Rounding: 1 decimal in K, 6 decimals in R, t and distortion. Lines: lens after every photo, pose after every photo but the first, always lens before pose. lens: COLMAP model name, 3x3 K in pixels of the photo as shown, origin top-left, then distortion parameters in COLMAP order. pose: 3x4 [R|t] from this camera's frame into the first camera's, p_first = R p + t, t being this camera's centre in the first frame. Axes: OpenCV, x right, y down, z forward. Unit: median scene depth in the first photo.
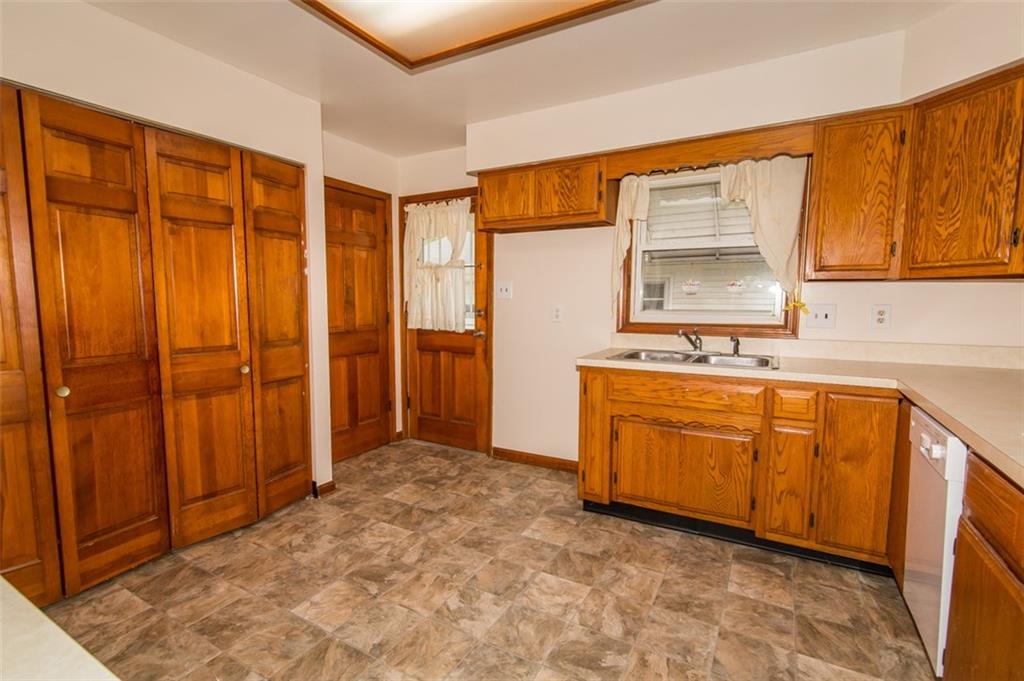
lens RADIAL K [[469.9, 0, 512.4], [0, 469.9, 344.0], [0, 0, 1]] dist [-0.000986, -0.000194]
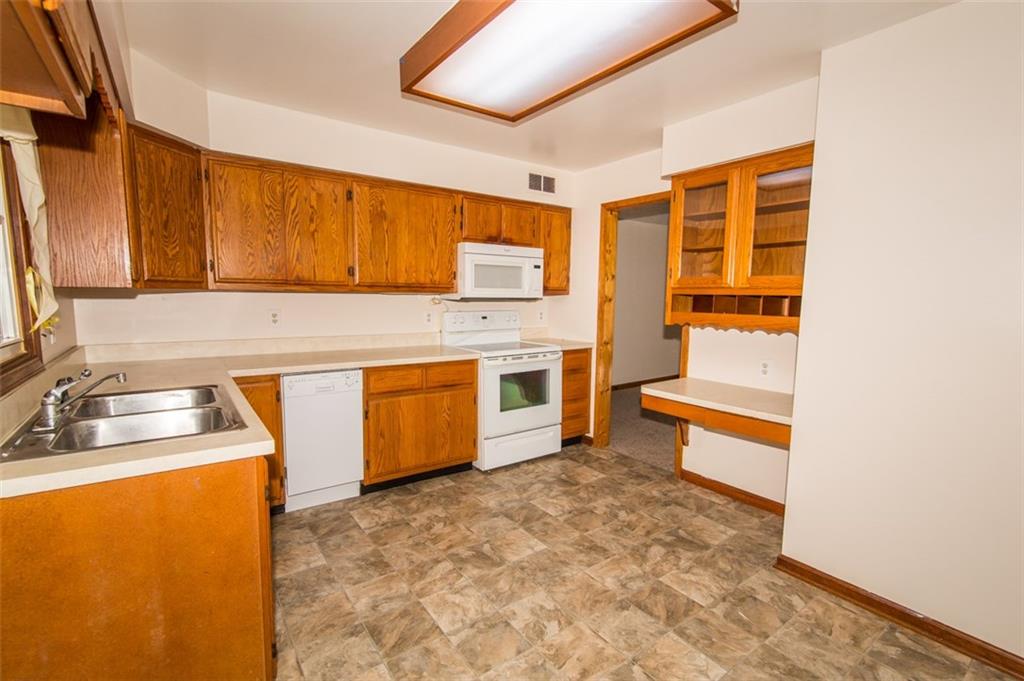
lens RADIAL K [[467.5, 0, 514.4], [0, 467.5, 344.8], [0, 0, 1]] dist [-0.001003, -0.000278]
pose [[-0.912791, -0.059978, 0.403999, -0.379267], [0.021500, 0.980731, 0.194177, -0.206148], [-0.407861, 0.185929, -0.893913, 1.652966]]
